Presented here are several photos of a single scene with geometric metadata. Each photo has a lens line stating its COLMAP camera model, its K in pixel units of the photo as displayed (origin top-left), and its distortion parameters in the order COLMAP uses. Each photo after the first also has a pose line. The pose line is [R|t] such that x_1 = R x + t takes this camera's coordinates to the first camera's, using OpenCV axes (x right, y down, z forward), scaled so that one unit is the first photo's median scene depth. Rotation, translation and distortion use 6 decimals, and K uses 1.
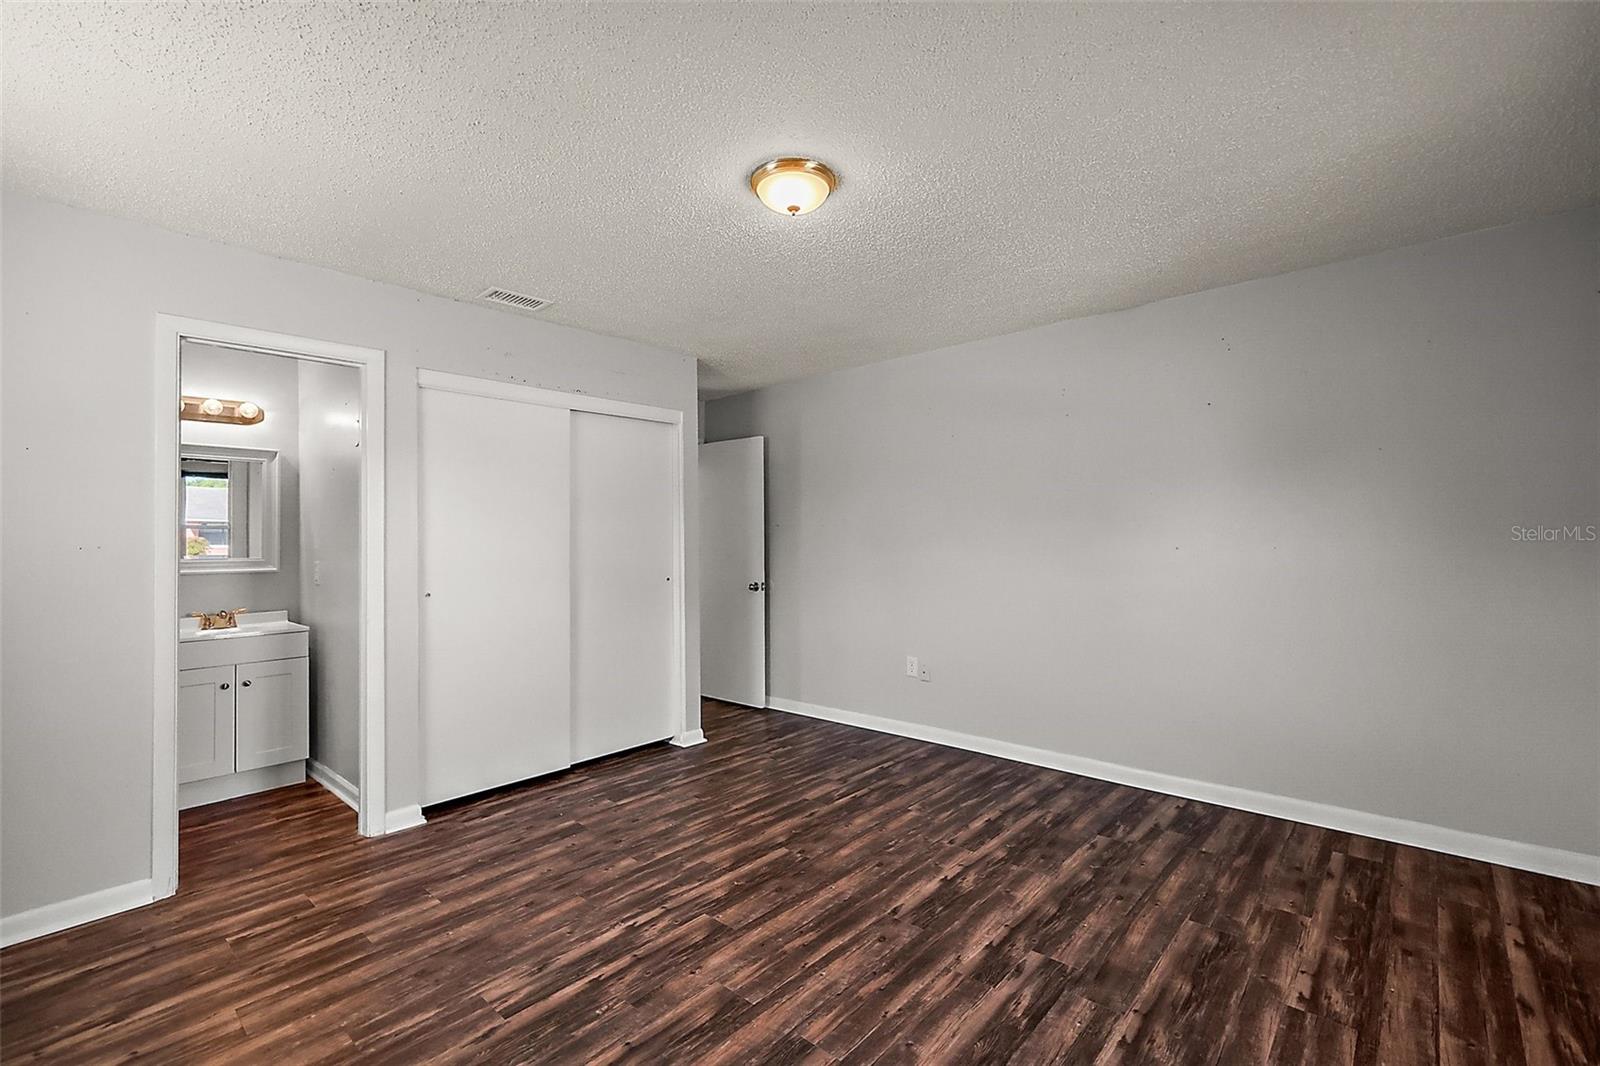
lens RADIAL K [[694.2, 0, 802.6], [0, 694.2, 535.3], [0, 0, 1]] dist [0.003056, 0.000235]
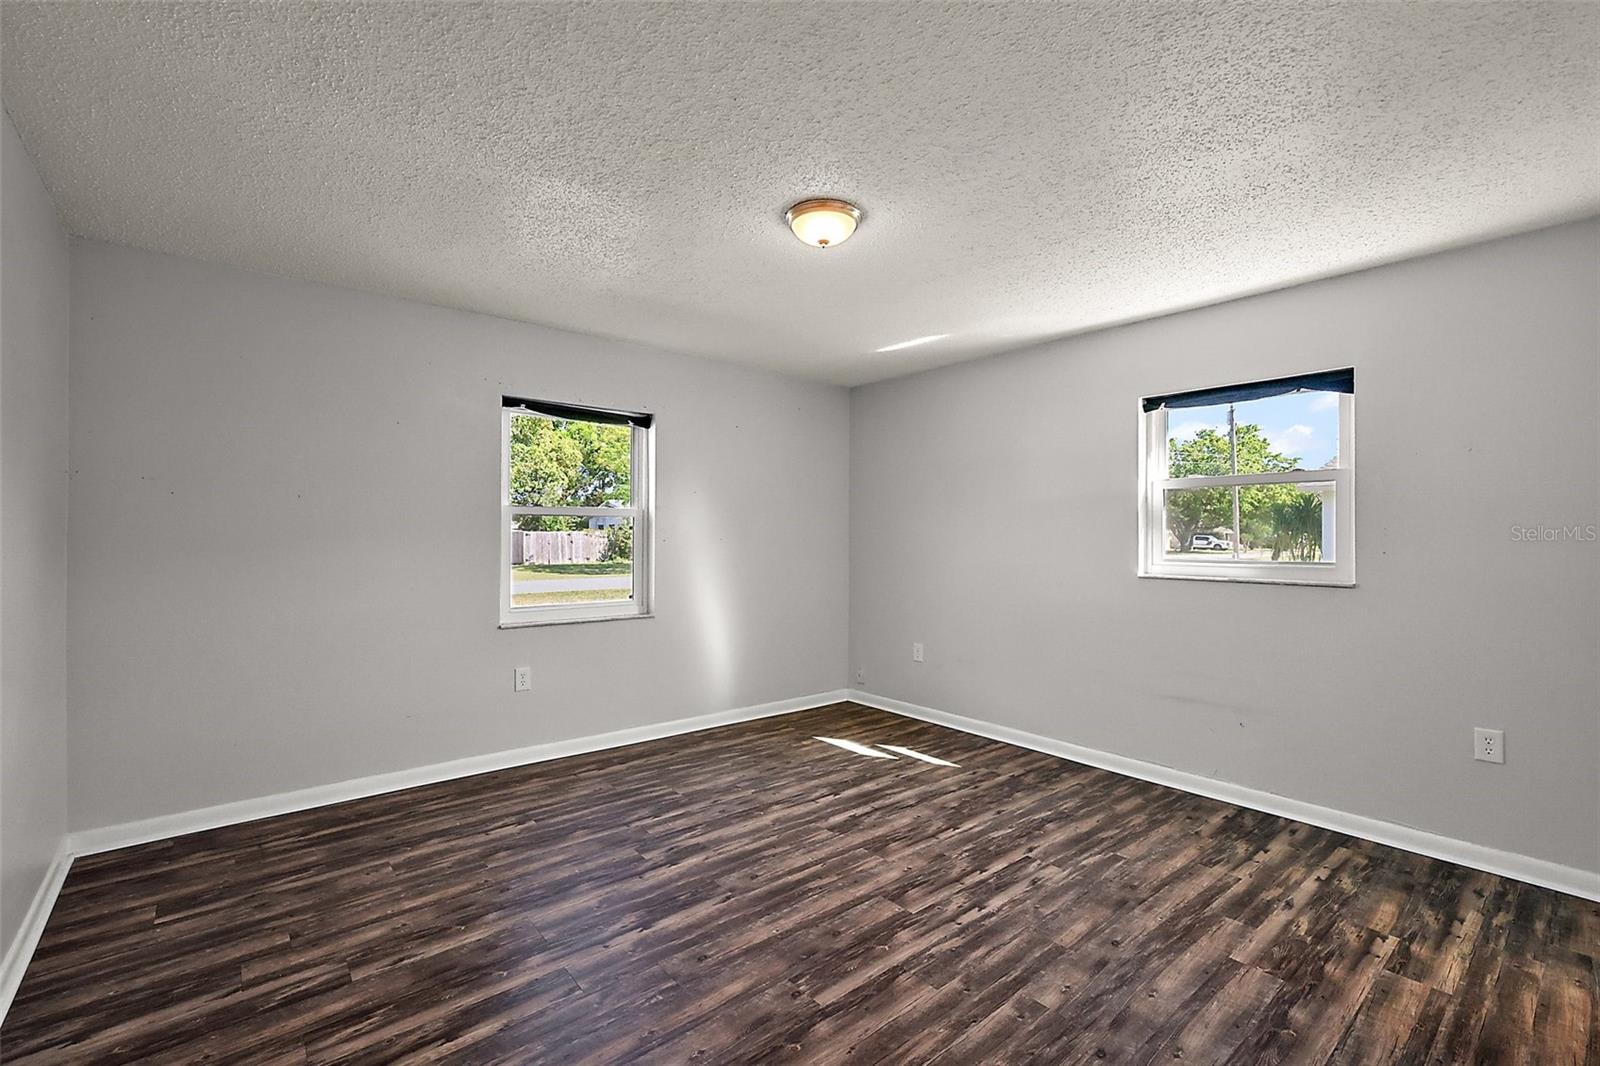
lens RADIAL K [[694.2, 0, 802.6], [0, 694.2, 535.3], [0, 0, 1]] dist [0.003056, 0.000235]
pose [[-0.989967, 0.006654, 0.141139, -0.131447], [0.005472, 0.999947, -0.008762, 0.012154], [-0.141190, -0.007902, -0.989951, 2.066814]]
